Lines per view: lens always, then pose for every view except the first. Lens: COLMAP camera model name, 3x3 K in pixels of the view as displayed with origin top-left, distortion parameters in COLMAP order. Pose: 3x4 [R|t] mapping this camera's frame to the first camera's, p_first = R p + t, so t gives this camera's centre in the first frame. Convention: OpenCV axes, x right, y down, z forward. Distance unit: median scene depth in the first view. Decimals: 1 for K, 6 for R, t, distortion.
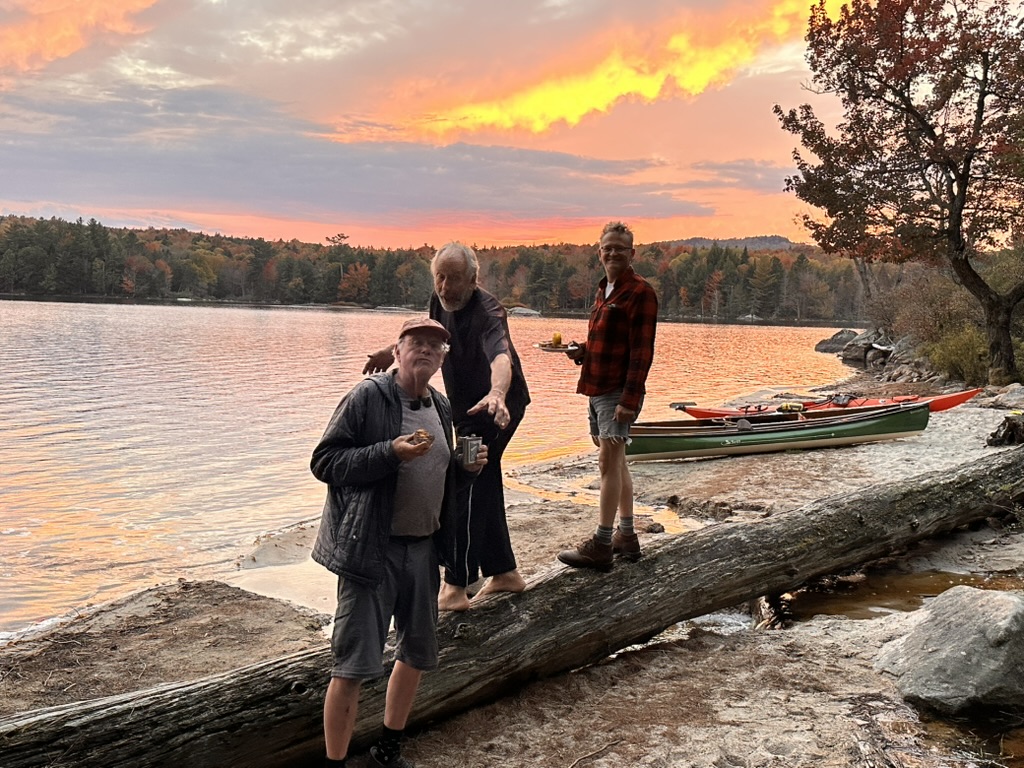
lens RADIAL K [[1043.3, 0, 516.9], [0, 1043.3, 370.7], [0, 0, 1]] dist [0.079190, 0.000000]
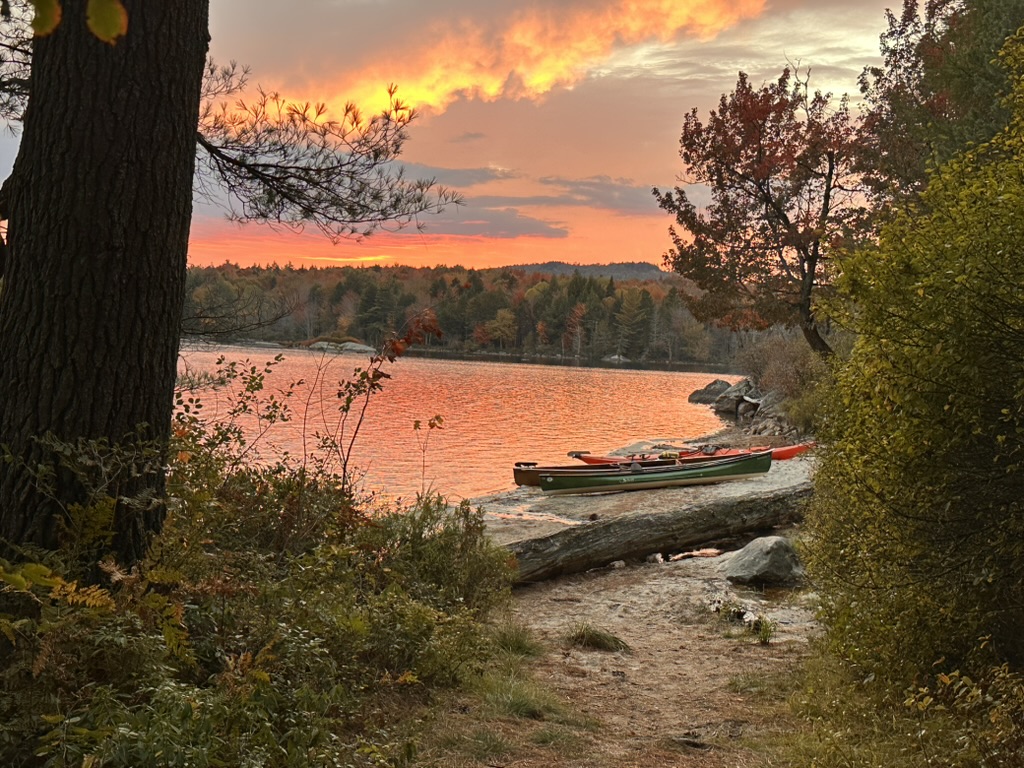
lens RADIAL K [[1271.8, 0, 508.9], [0, 1271.8, 362.9], [0, 0, 1]] dist [0.149415, 0.000000]
pose [[0.990566, 0.015299, 0.136180, -0.085547], [-0.009474, 0.999016, -0.043317, -0.004340], [-0.136709, 0.041618, 0.989737, -0.300800]]
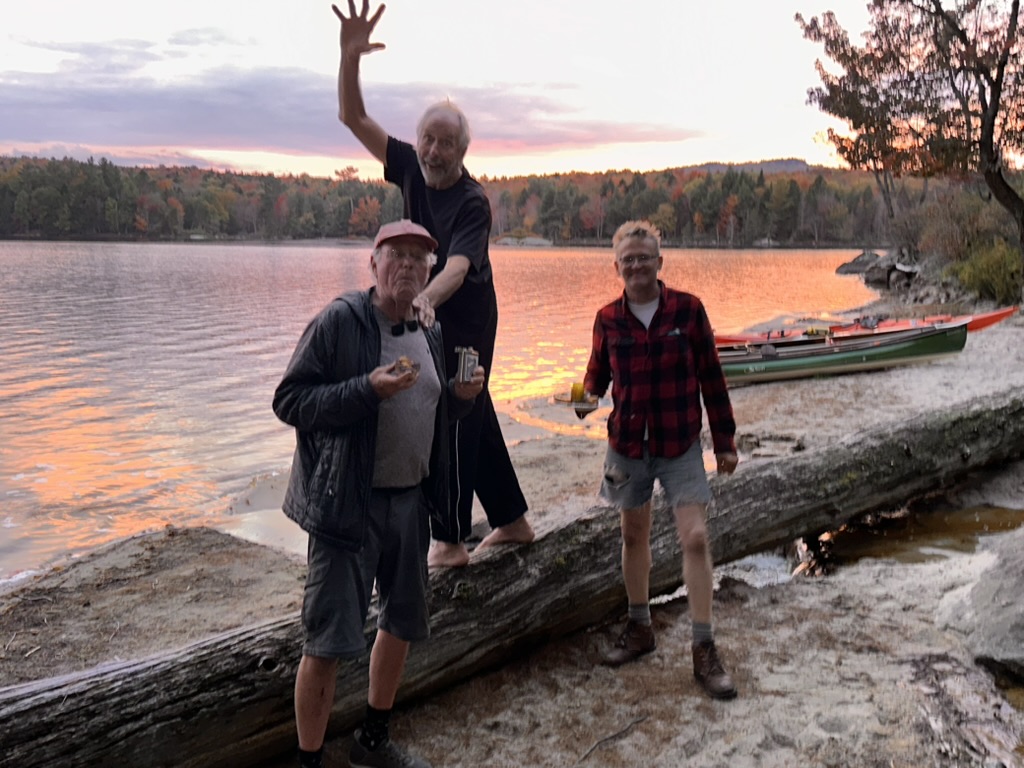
lens RADIAL K [[1043.3, 0, 497.9], [0, 1043.3, 357.3], [0, 0, 1]] dist [0.079190, 0.000000]
pose [[0.999321, -0.018740, -0.031711, 0.001668], [0.020383, 0.998423, 0.052300, 0.001870], [0.030681, -0.052911, 0.998128, 0.025594]]
